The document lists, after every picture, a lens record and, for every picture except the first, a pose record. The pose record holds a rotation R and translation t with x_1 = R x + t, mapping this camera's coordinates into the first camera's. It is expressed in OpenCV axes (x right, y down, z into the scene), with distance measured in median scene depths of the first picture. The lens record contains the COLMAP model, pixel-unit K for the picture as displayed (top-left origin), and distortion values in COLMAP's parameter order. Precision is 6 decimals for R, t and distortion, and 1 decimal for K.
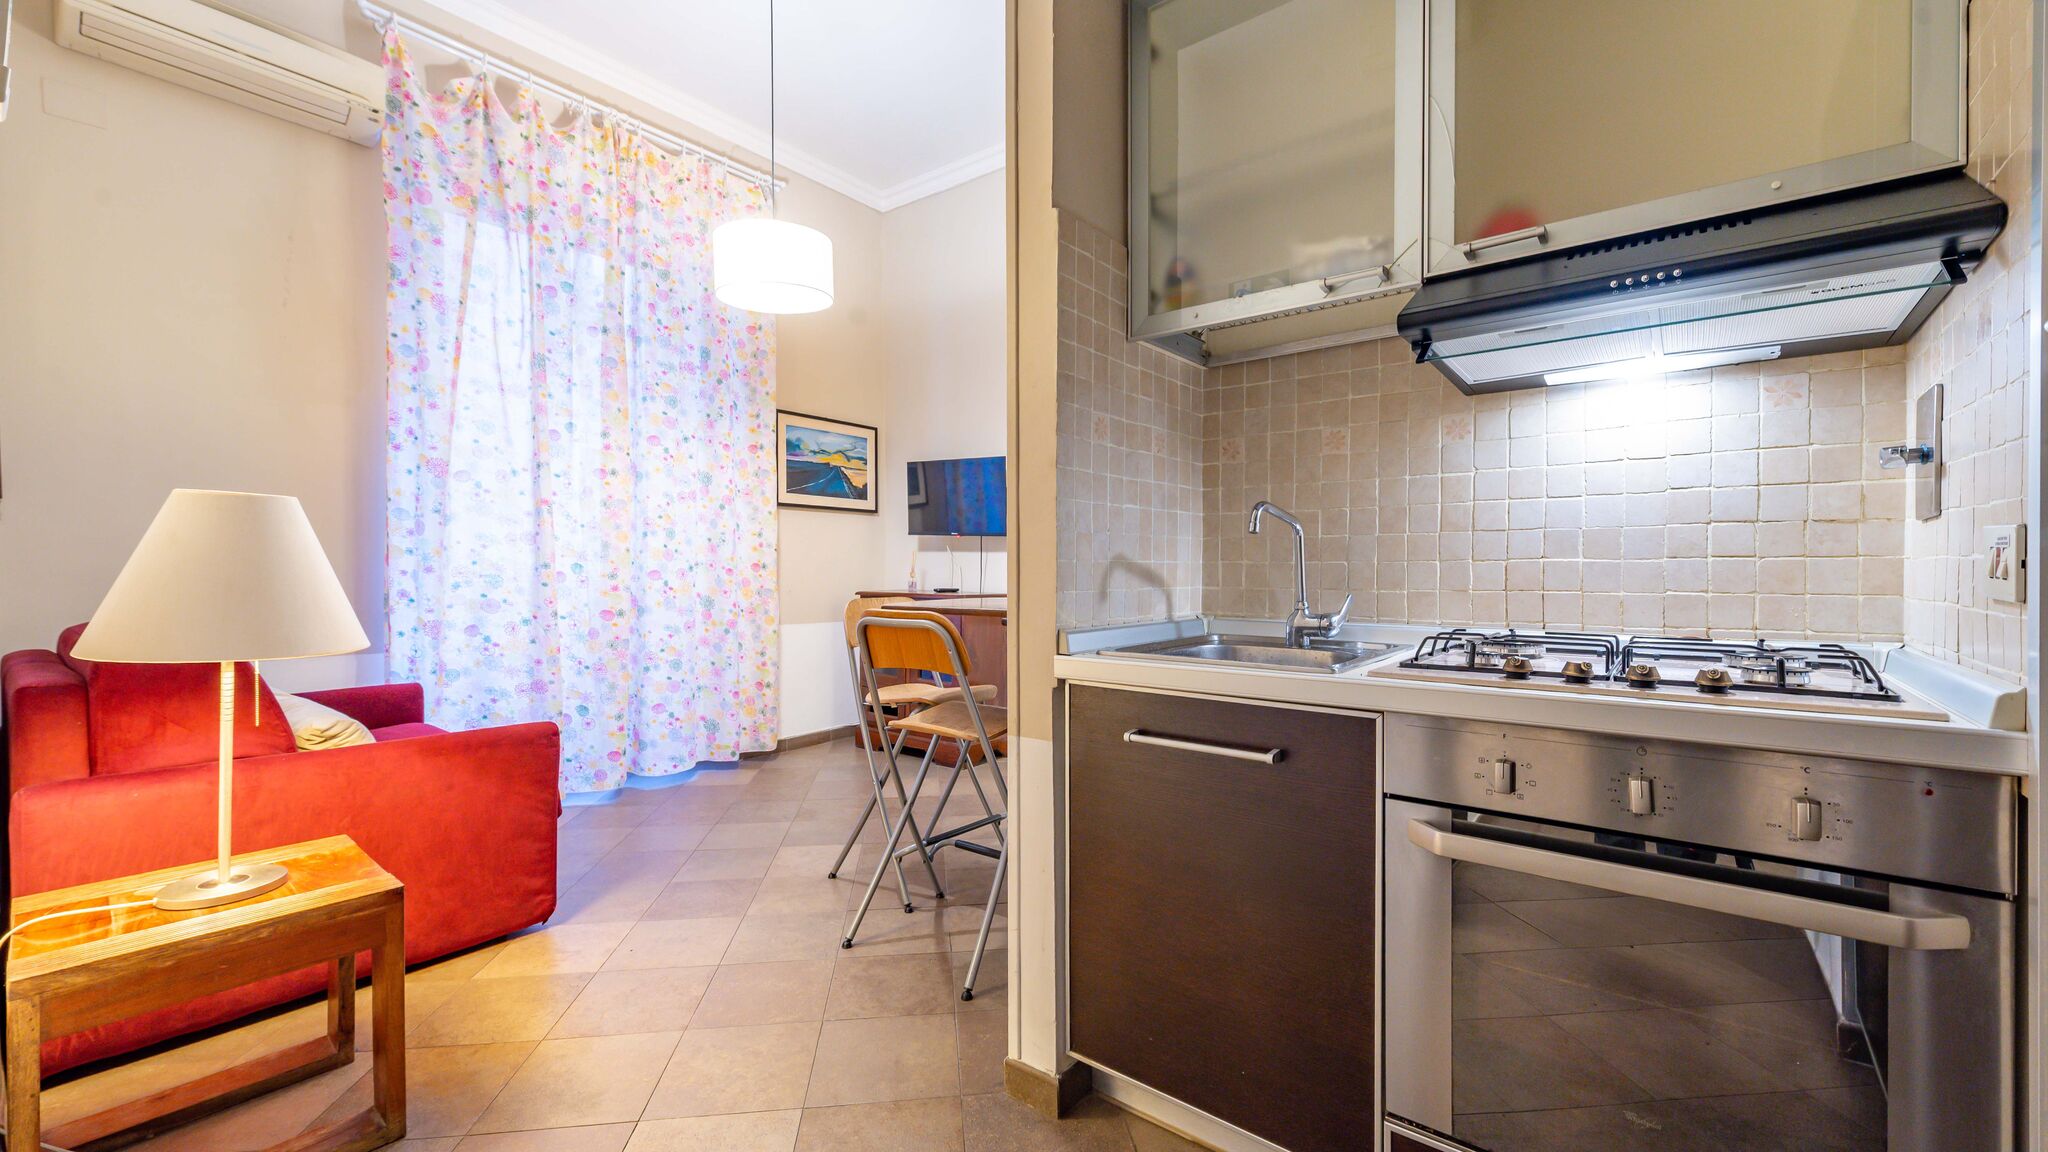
lens RADIAL K [[812.9, 0, 1021.1], [0, 812.9, 573.9], [0, 0, 1]] dist [-0.000435, -0.000901]
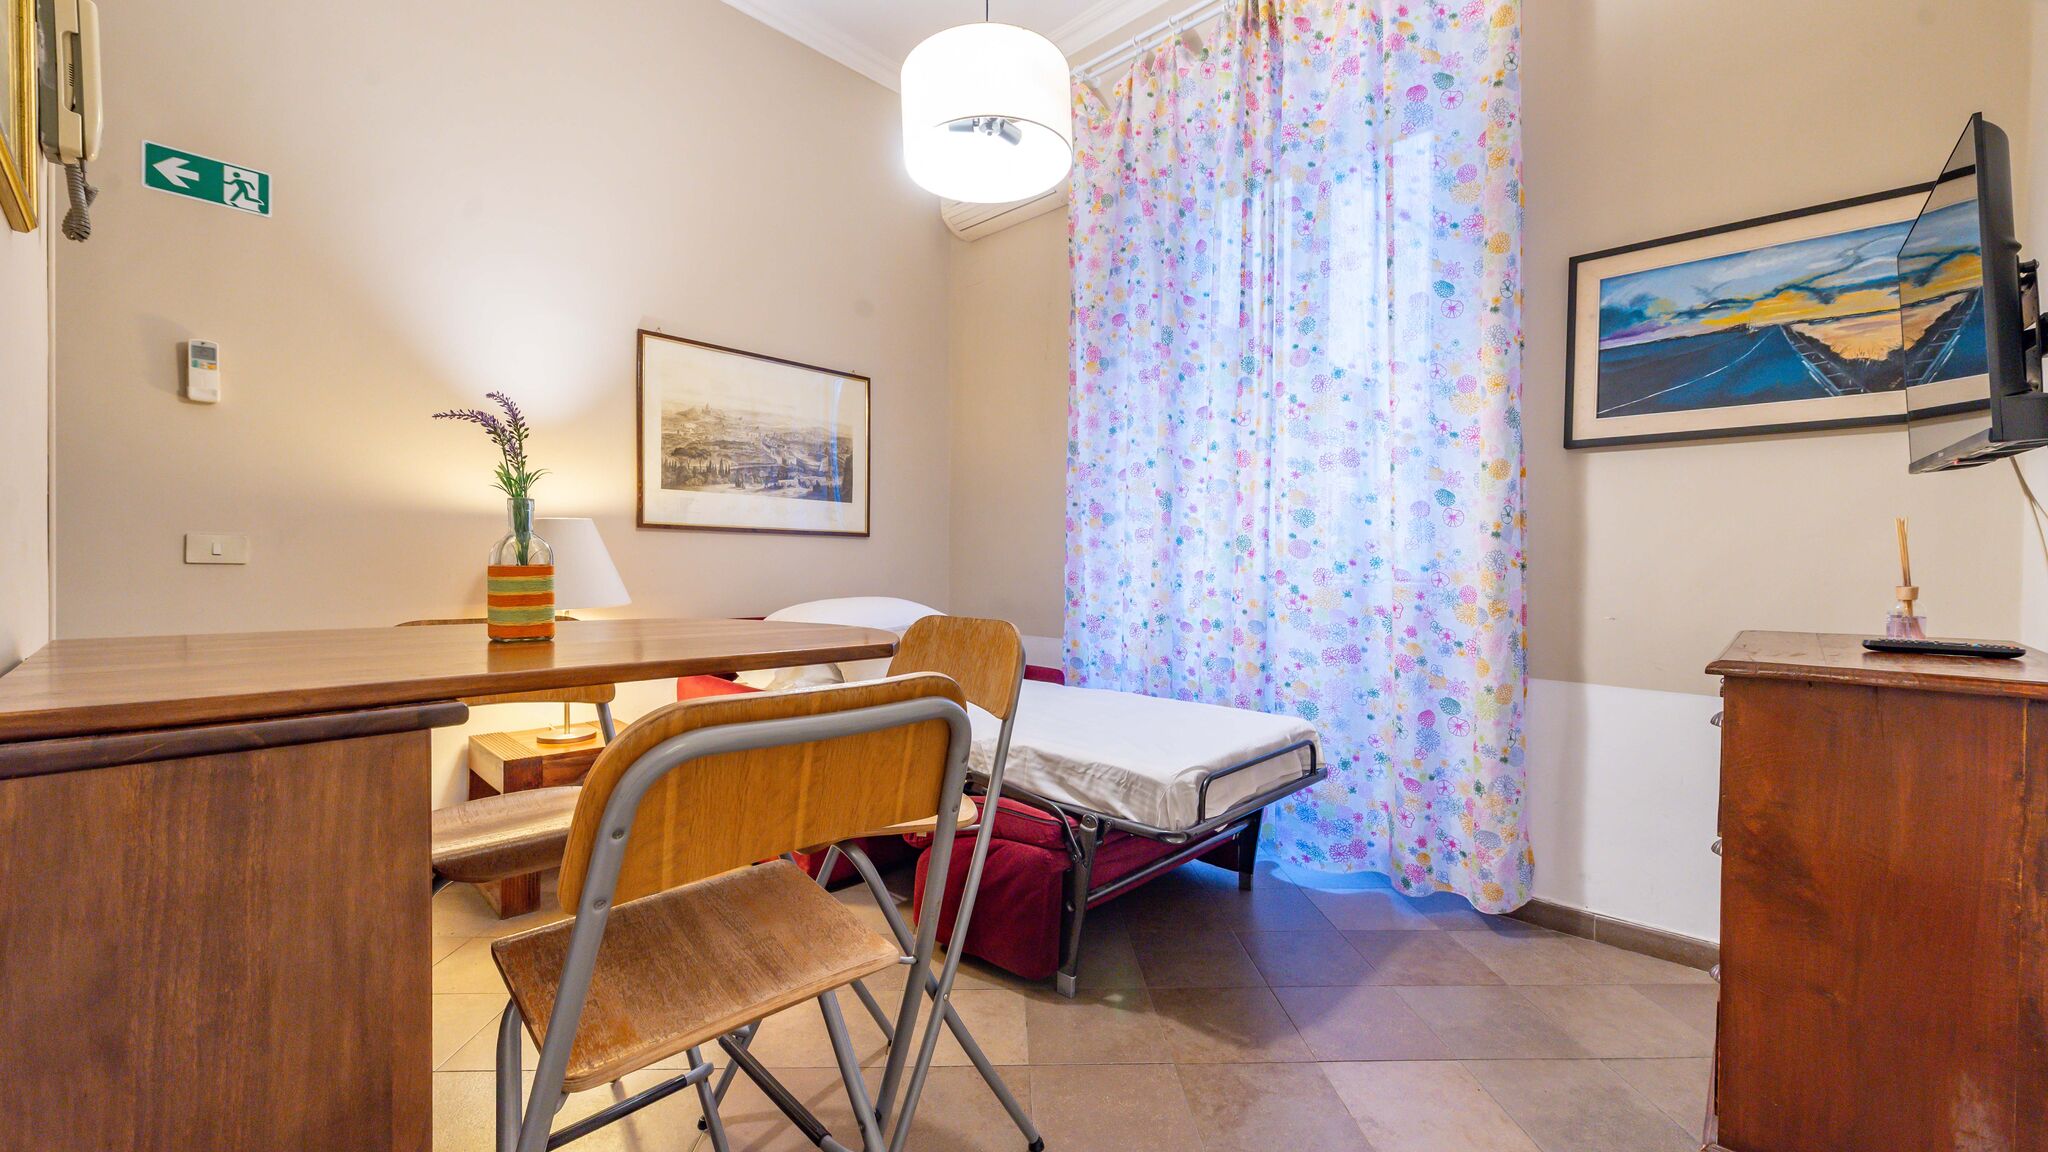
lens RADIAL K [[812.9, 0, 1003.0], [0, 812.9, 573.4], [0, 0, 1]] dist [-0.000435, -0.000901]
pose [[-0.087766, 0.009192, -0.996099, 0.914900], [-0.014375, 0.999842, 0.010493, -0.018985], [0.996037, 0.015240, -0.087620, 2.649676]]
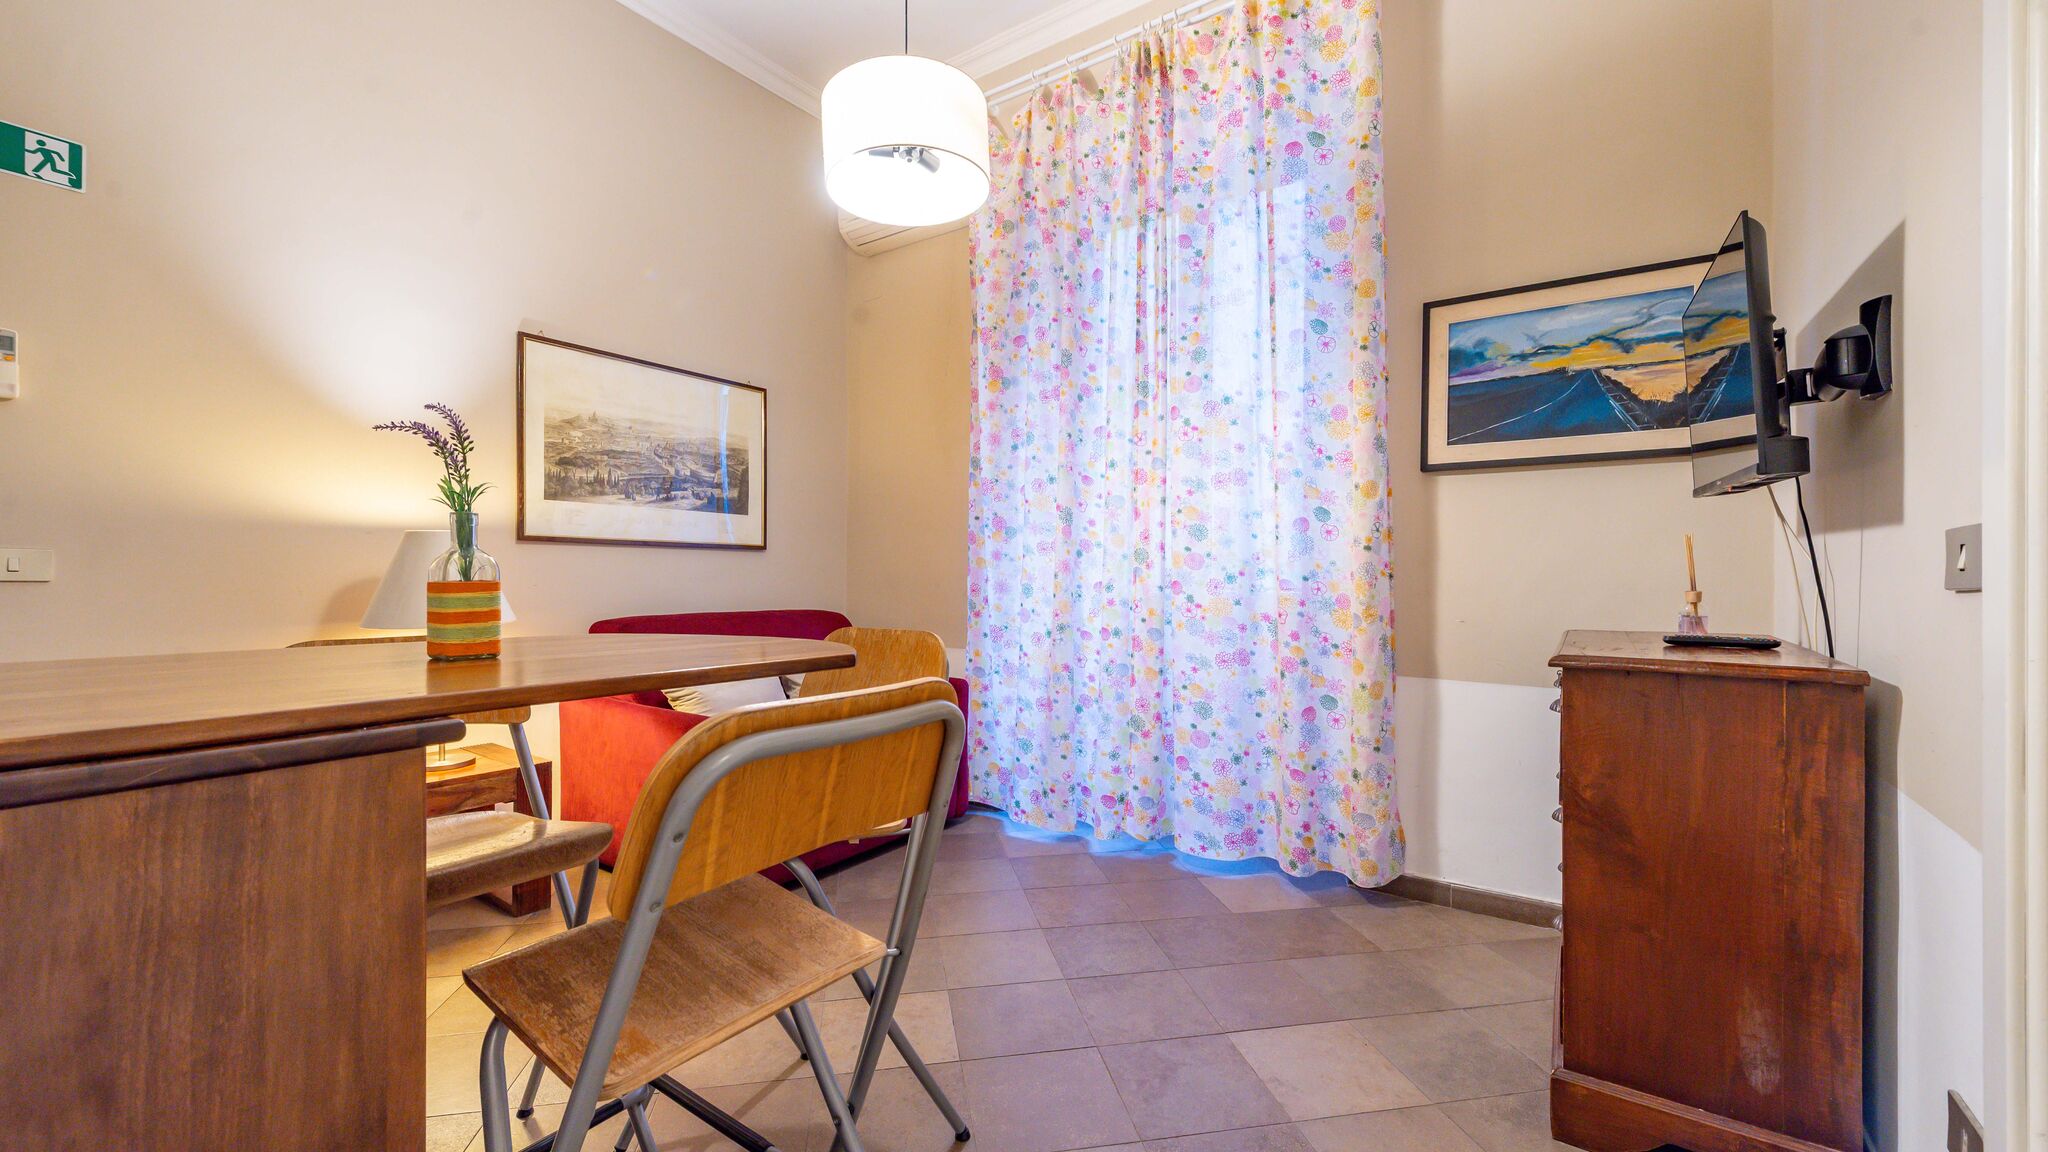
lens RADIAL K [[812.9, 0, 992.3], [0, 812.9, 577.6], [0, 0, 1]] dist [-0.000435, -0.000901]
pose [[0.054704, 0.000370, -0.998503, 0.988252], [-0.008741, 0.999962, -0.000108, -0.019748], [0.998464, 0.008734, 0.054705, 2.536330]]
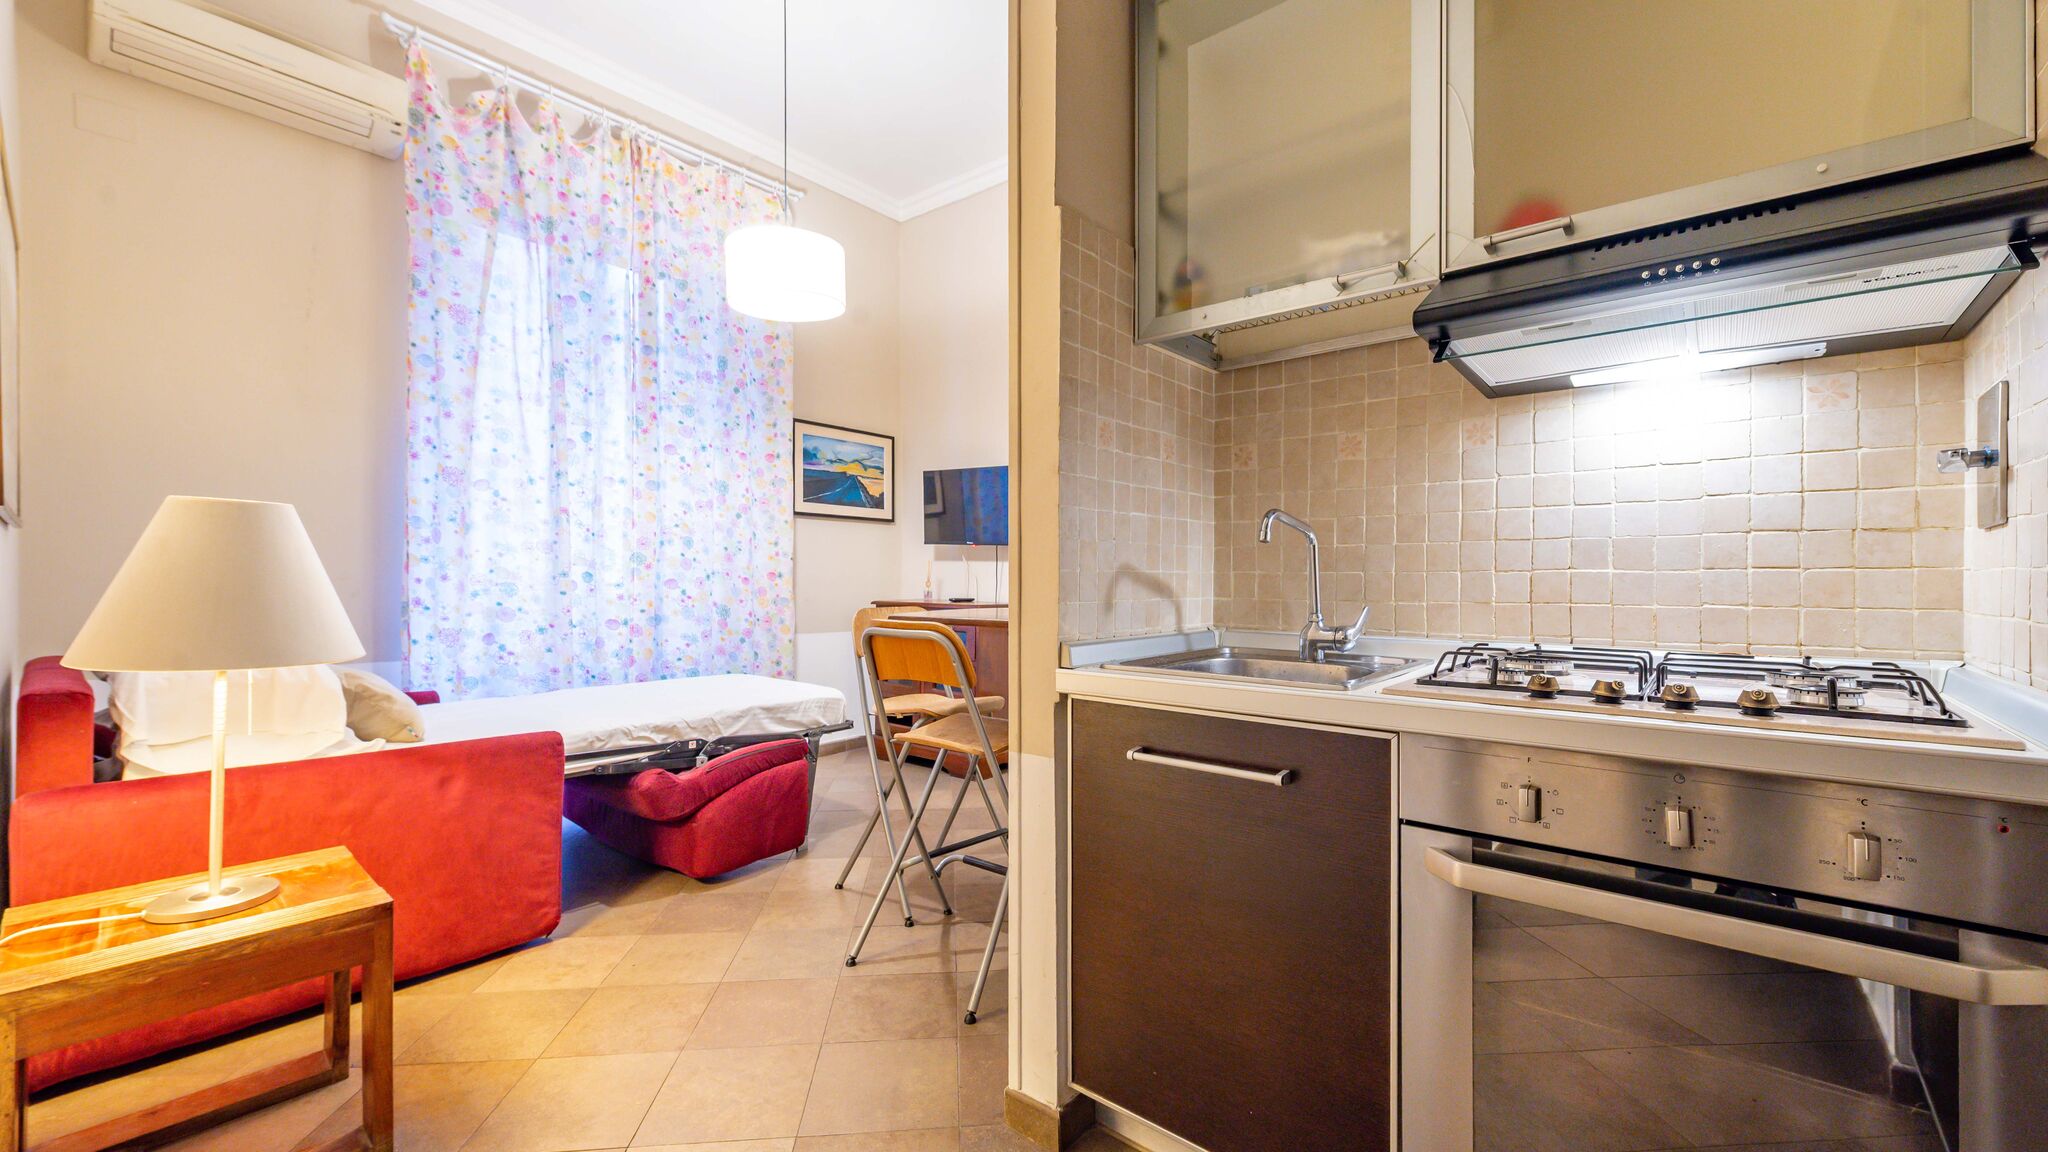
lens RADIAL K [[812.9, 0, 1025.9], [0, 812.9, 575.1], [0, 0, 1]] dist [-0.000435, -0.000901]
pose [[0.999806, 0.002473, -0.019555, 0.019011], [-0.002677, 0.999942, -0.010411, -0.000460], [0.019528, 0.010462, 0.999755, 0.029166]]
